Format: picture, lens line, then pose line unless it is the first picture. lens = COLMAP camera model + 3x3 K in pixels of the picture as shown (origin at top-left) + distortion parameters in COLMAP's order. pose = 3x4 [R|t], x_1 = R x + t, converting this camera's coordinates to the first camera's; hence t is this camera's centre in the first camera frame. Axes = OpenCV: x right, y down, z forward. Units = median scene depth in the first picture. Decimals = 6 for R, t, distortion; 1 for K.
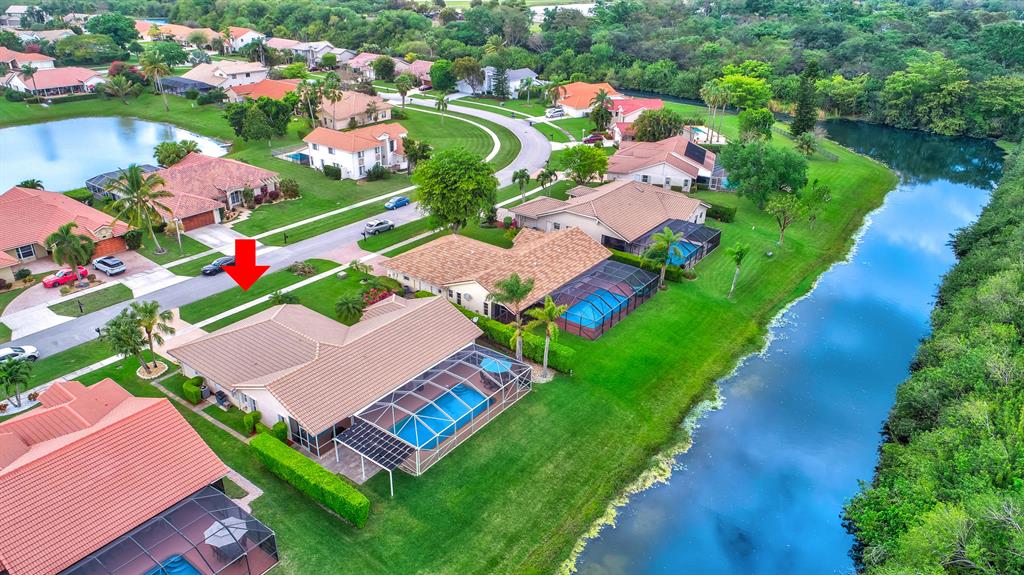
lens RADIAL K [[685.4, 0, 512.0], [0, 685.4, 287.5], [0, 0, 1]] dist [0.000220, 0.001345]
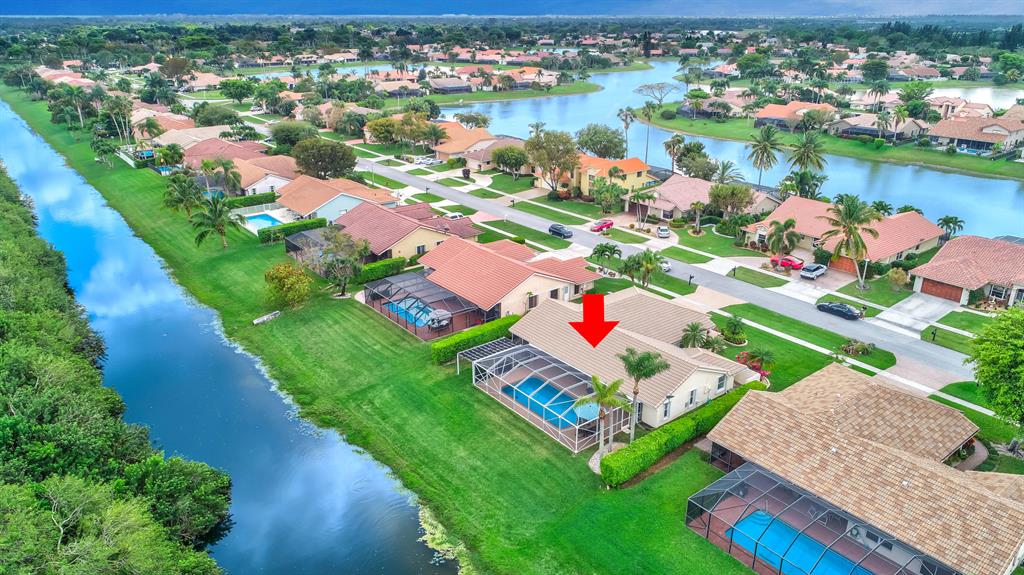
lens RADIAL K [[707.7, 0, 512.0], [0, 707.7, 287.5], [0, 0, 1]] dist [-0.002462, 0.001521]
pose [[-0.260296, 0.326936, -0.908492, 0.440261], [-0.422382, 0.807559, 0.411633, -0.200565], [0.868239, 0.490877, -0.072113, 0.470073]]
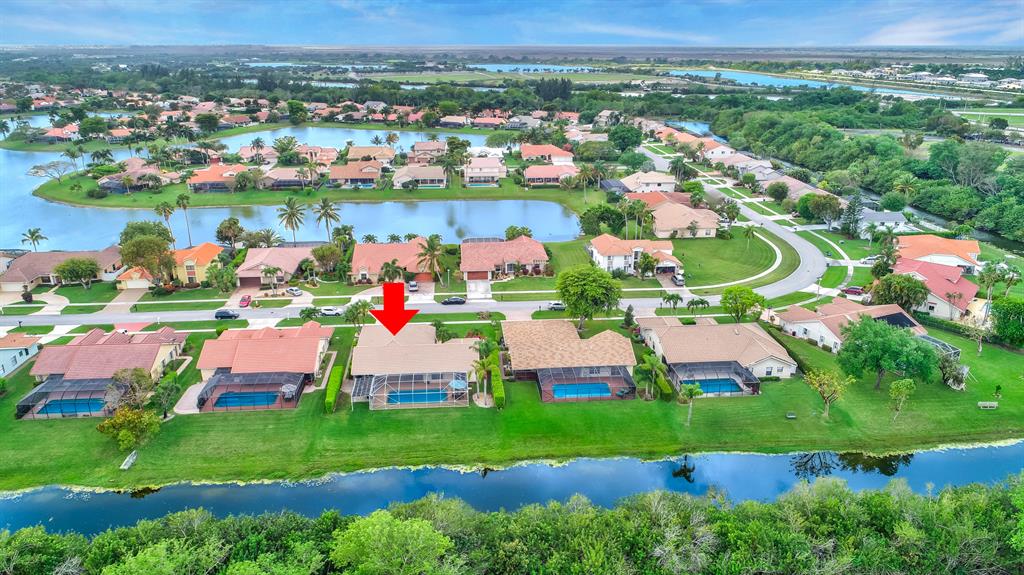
lens RADIAL K [[698.6, 0, 512.0], [0, 698.6, 287.5], [0, 0, 1]] dist [0.001050, -0.000966]
pose [[0.662081, 0.227229, -0.714154, 0.663348], [-0.311503, 0.950149, 0.013529, -0.096662], [0.681627, 0.213504, 0.699858, -0.097205]]
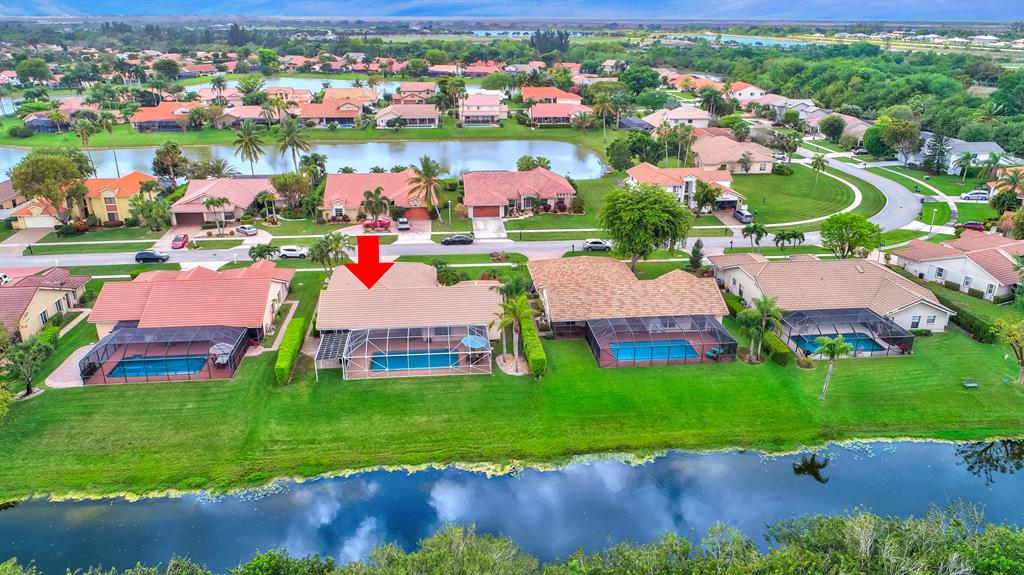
lens RADIAL K [[707.7, 0, 512.0], [0, 707.7, 287.5], [0, 0, 1]] dist [-0.002462, 0.001521]
pose [[0.676595, 0.245167, -0.694343, 0.435558], [-0.307814, 0.950774, 0.035764, -0.019332], [0.668932, 0.189531, 0.718755, 0.086303]]
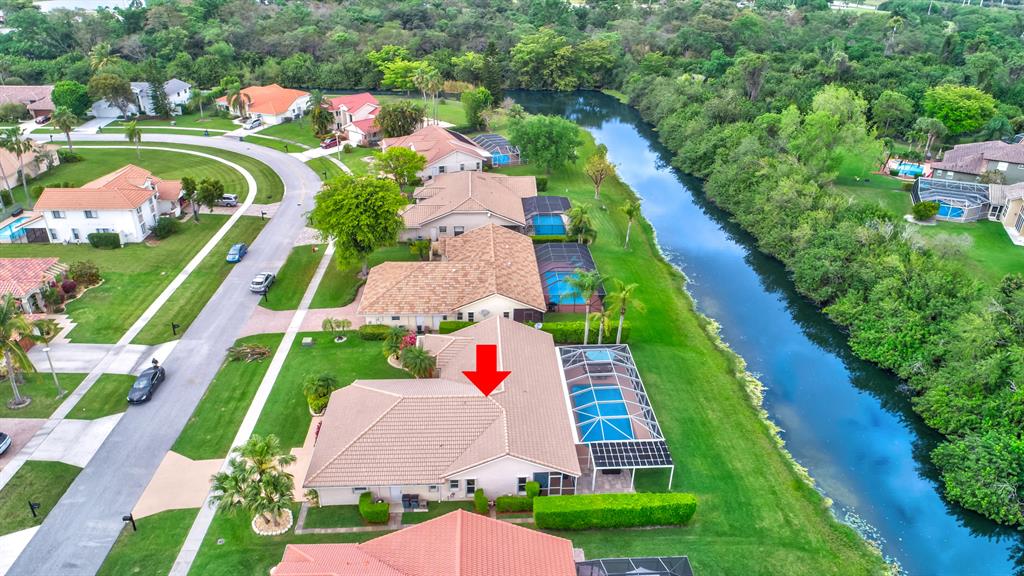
lens RADIAL K [[685.4, 0, 512.0], [0, 685.4, 288.0], [0, 0, 1]] dist [0.000220, 0.001345]
pose [[0.769765, -0.294271, 0.566451, -0.368526], [0.280630, 0.953051, 0.113755, -0.076617], [-0.573332, 0.071398, 0.816207, 0.106023]]
